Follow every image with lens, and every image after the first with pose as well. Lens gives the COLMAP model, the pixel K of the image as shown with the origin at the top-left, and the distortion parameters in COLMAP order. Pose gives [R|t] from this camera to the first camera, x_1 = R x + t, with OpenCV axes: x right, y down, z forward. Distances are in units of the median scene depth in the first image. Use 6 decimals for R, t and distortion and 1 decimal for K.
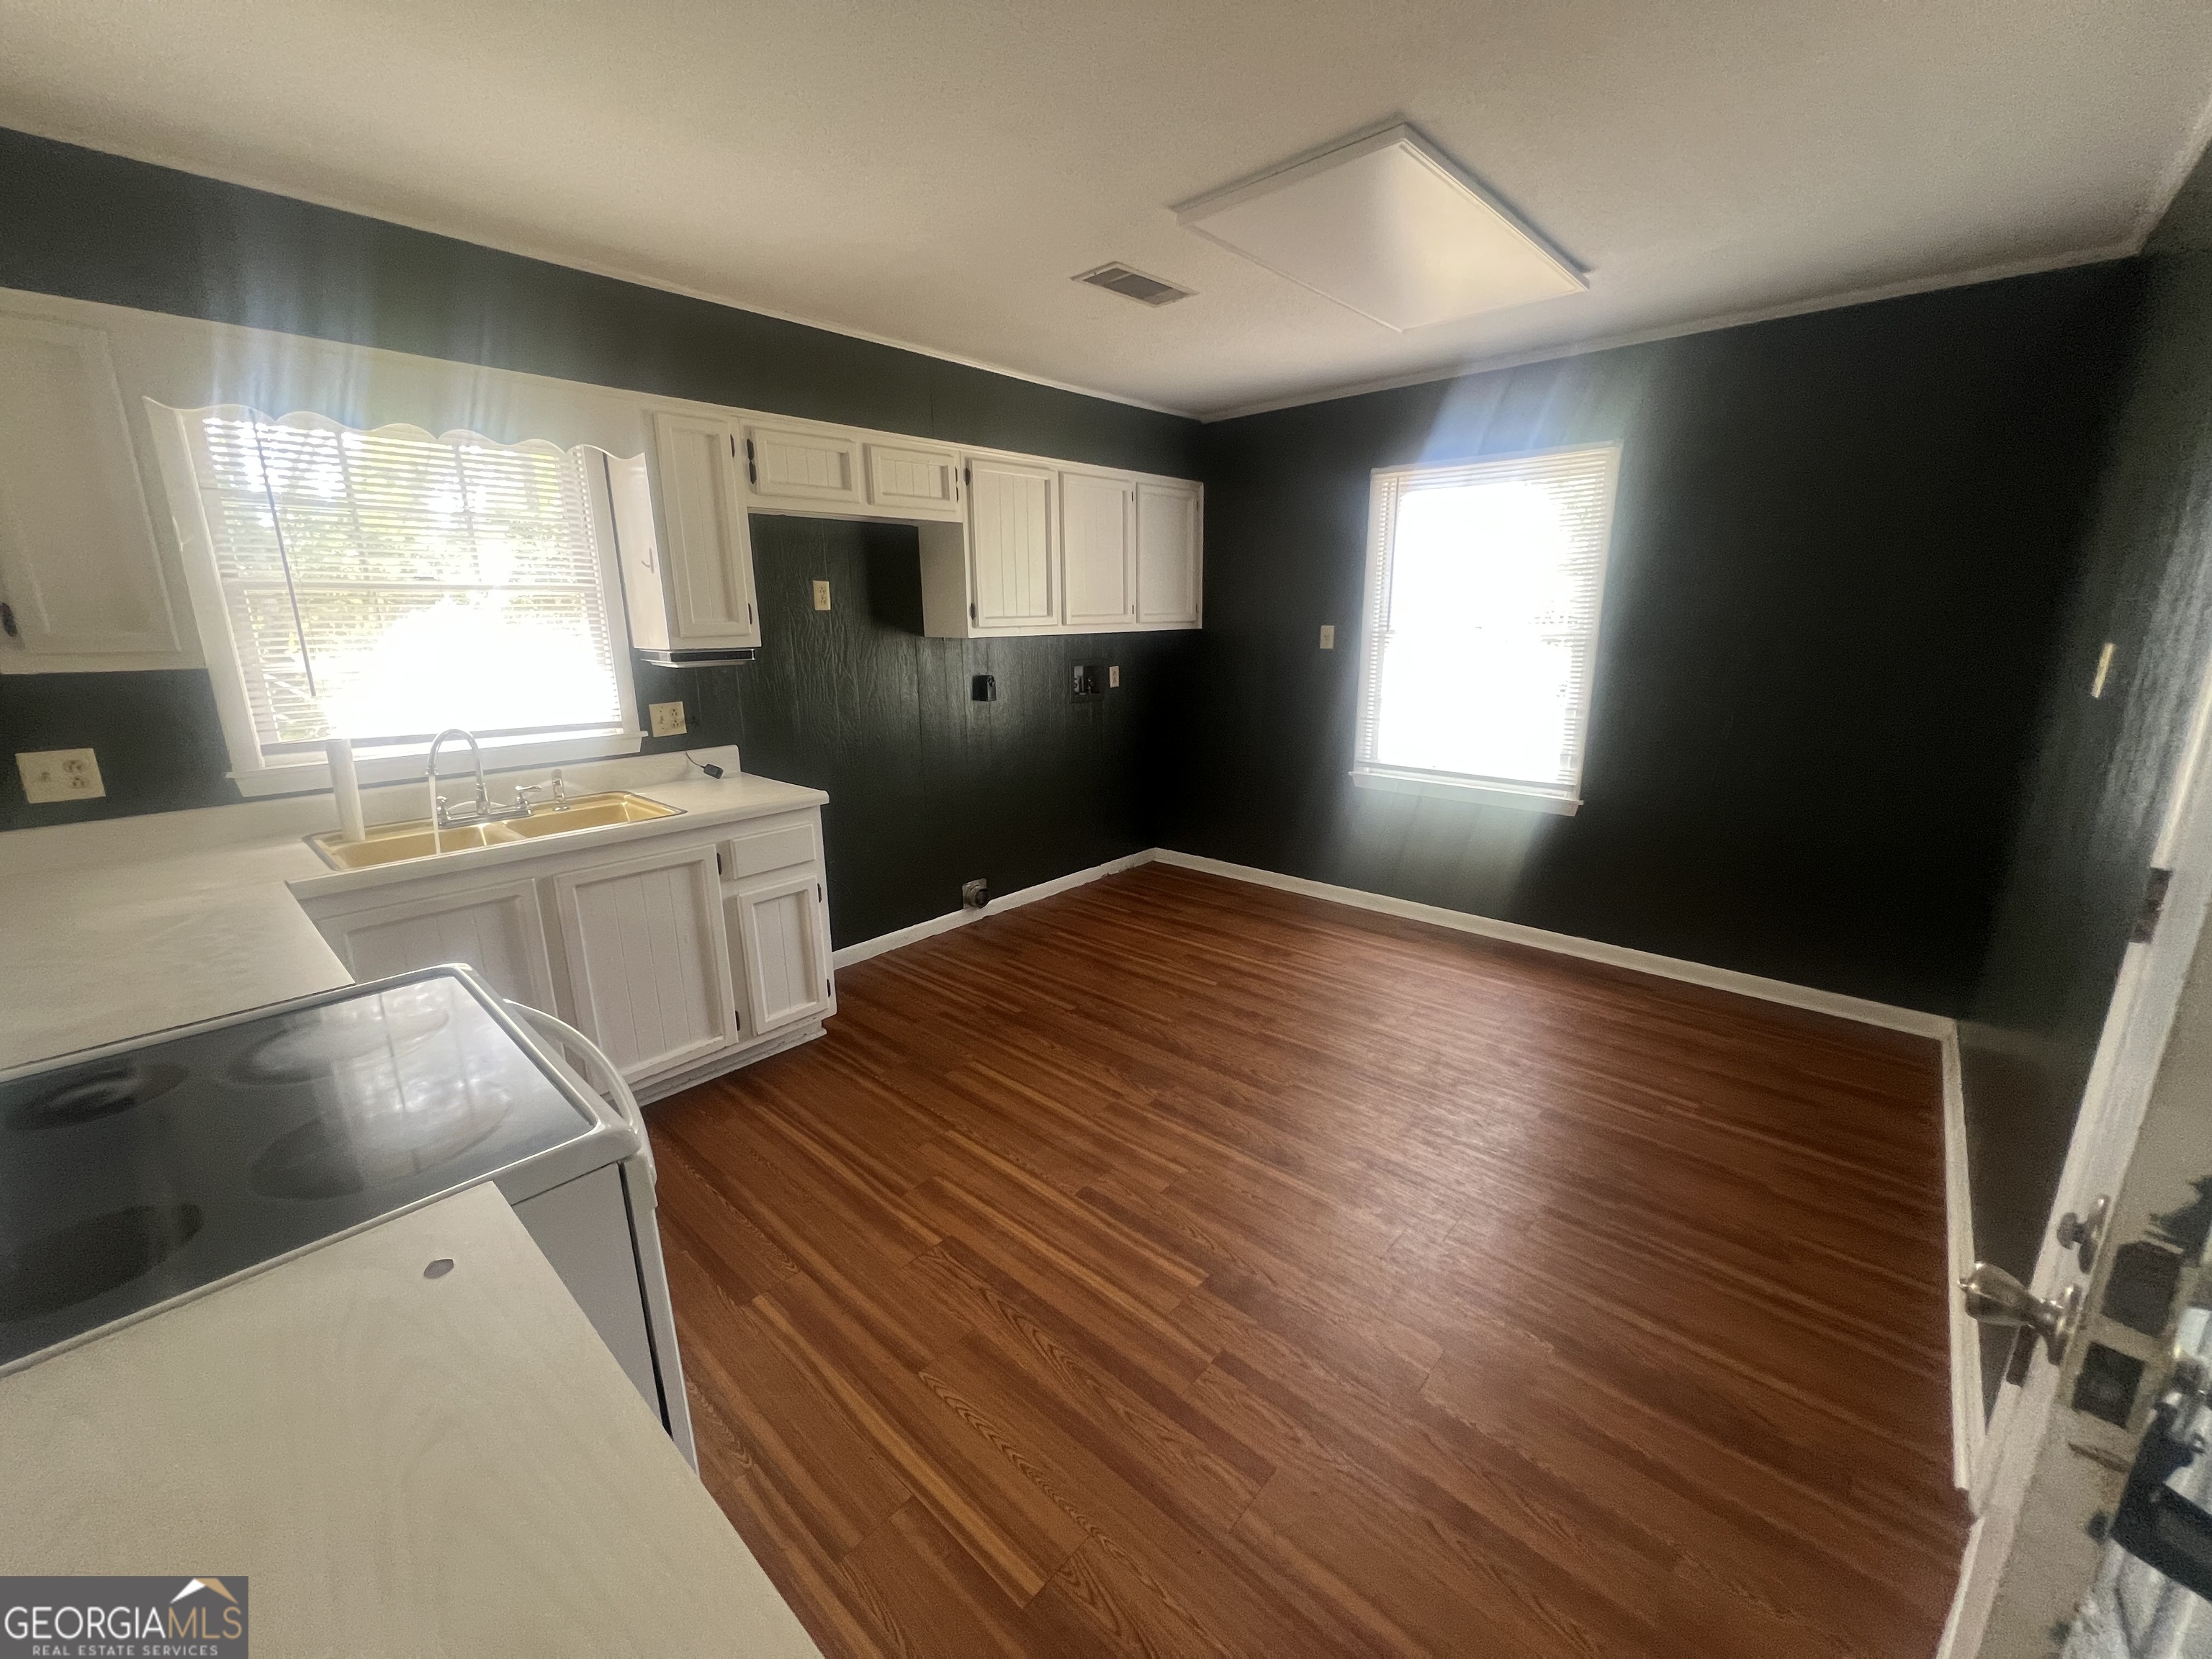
lens RADIAL K [[880.9, 0, 1100.9], [0, 880.9, 835.2], [0, 0, 1]] dist [0.001357, 0.000093]
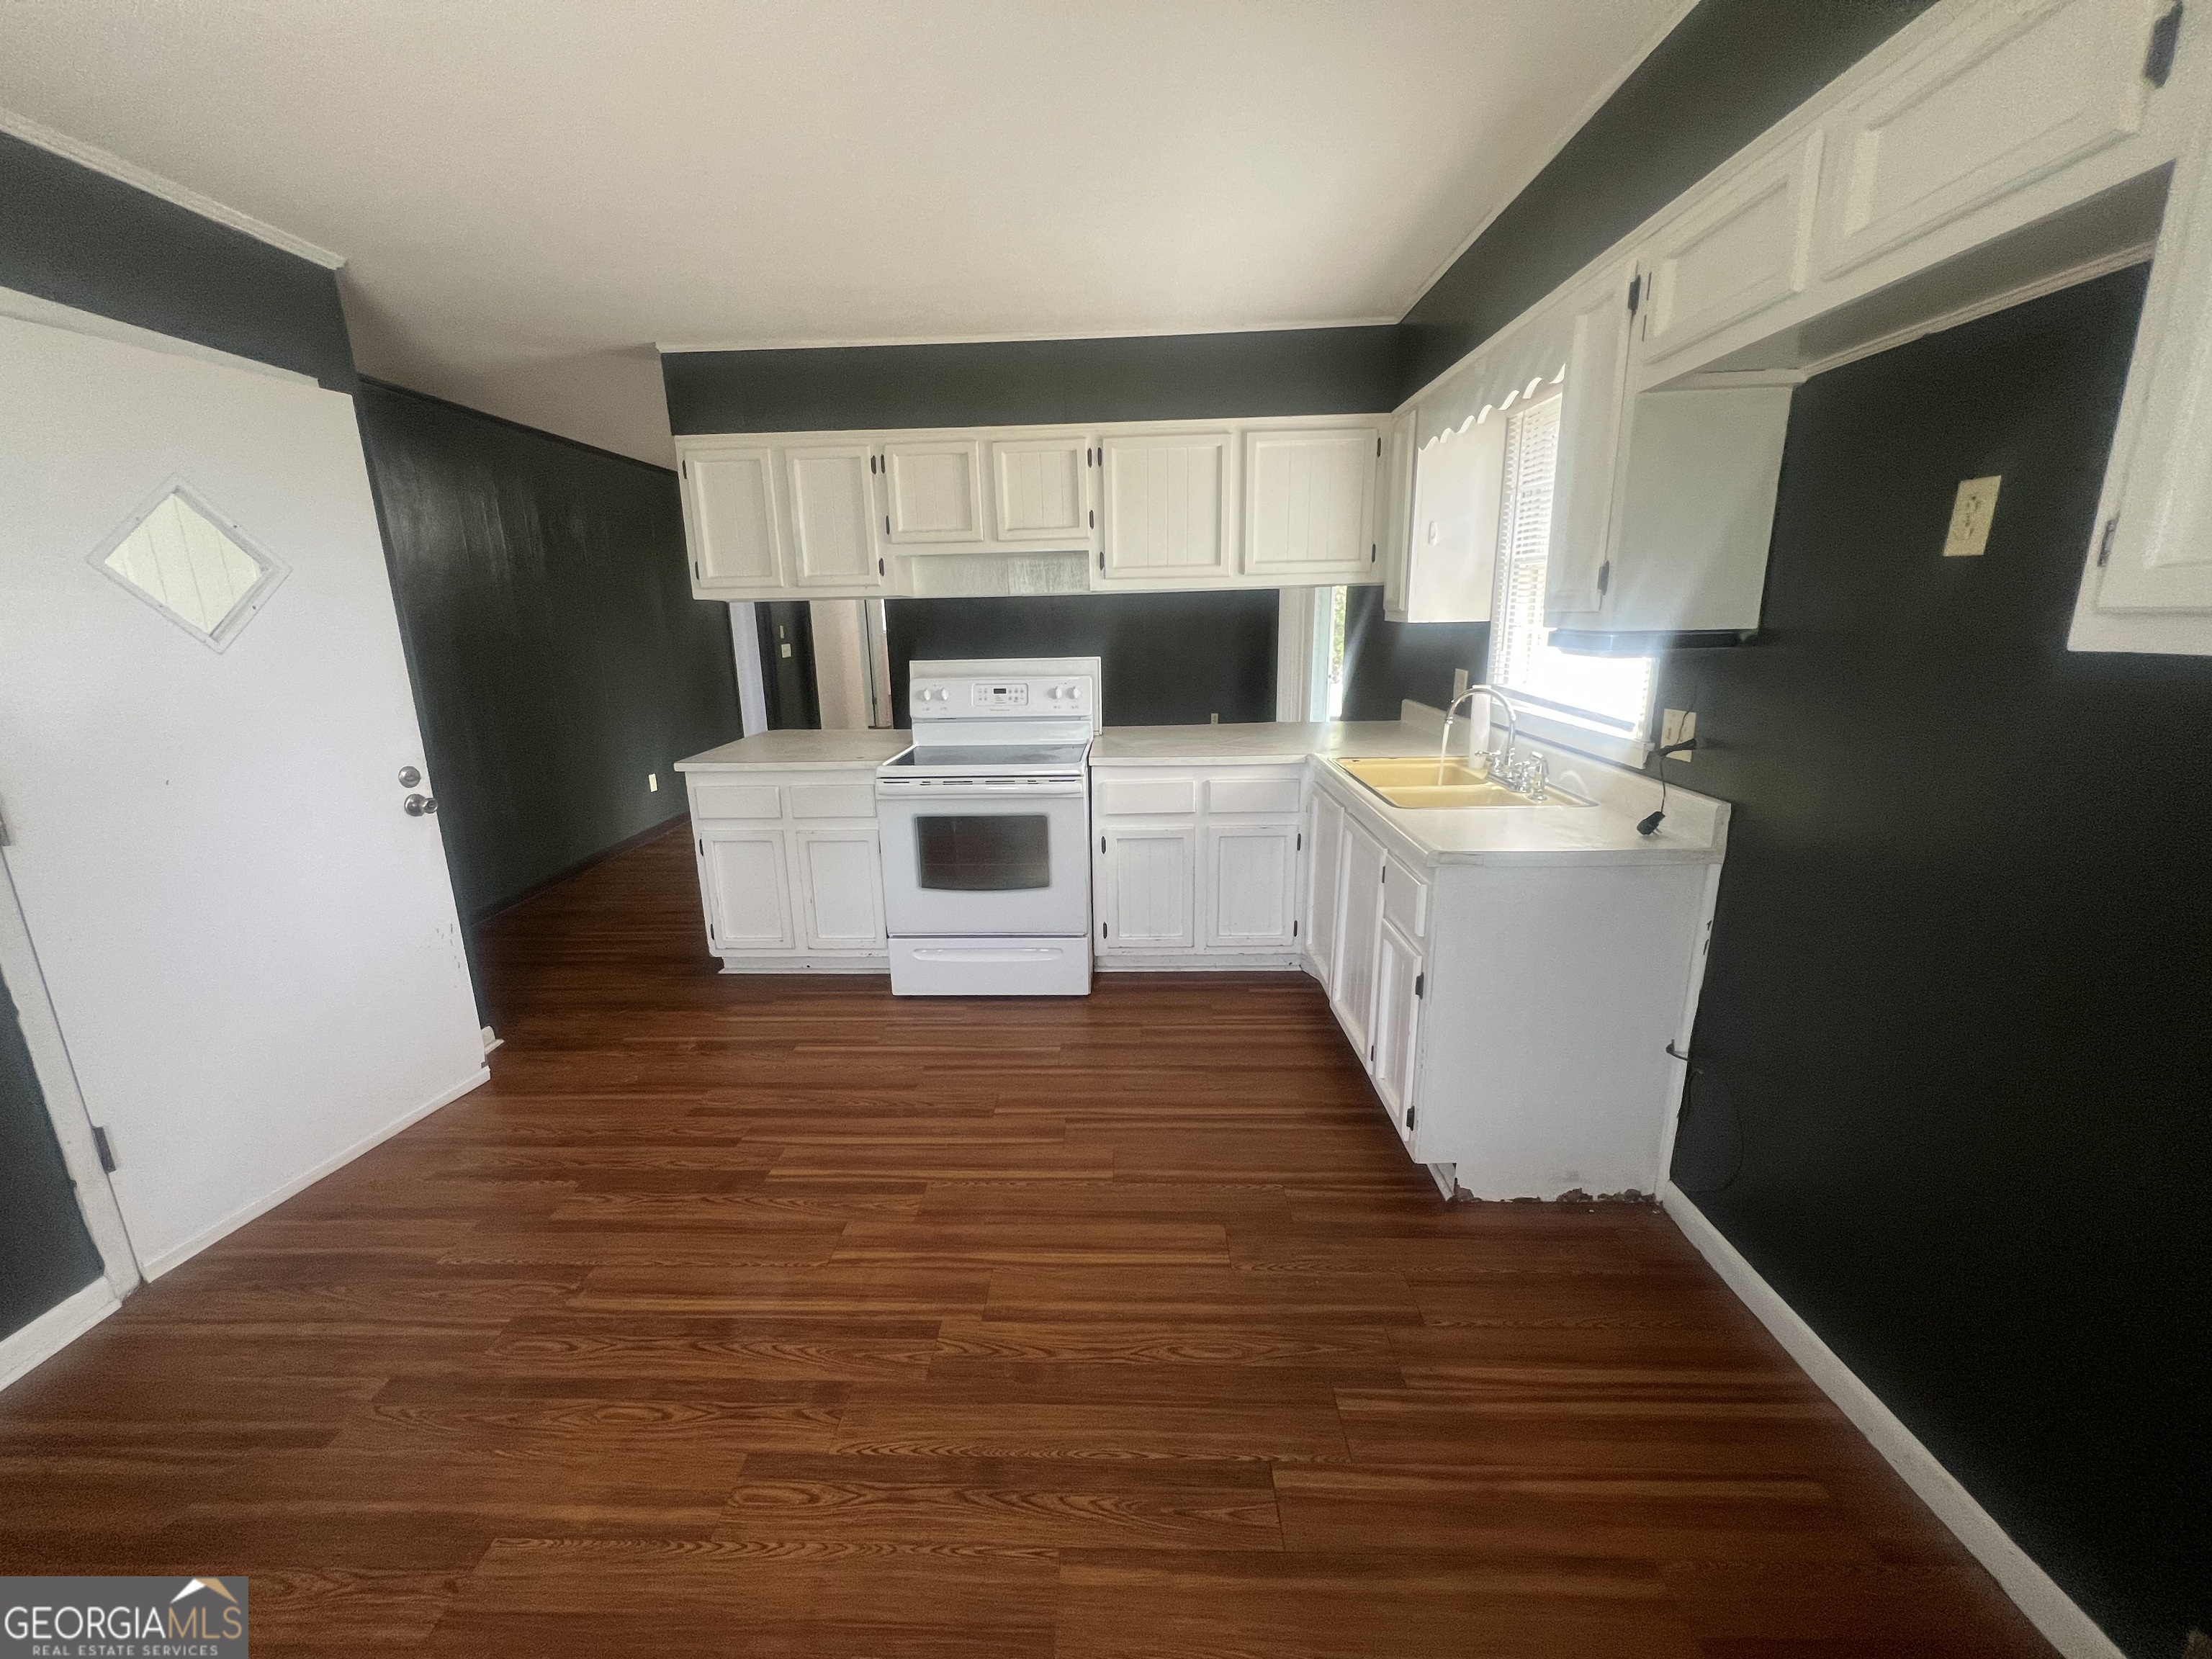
lens RADIAL K [[880.9, 0, 1098.9], [0, 880.9, 828.6], [0, 0, 1]] dist [0.001357, 0.000093]
pose [[-0.762416, 0.177796, -0.622183, 0.355004], [-0.132926, 0.897974, 0.419492, -0.378364], [0.633288, 0.402531, -0.660996, 1.550824]]
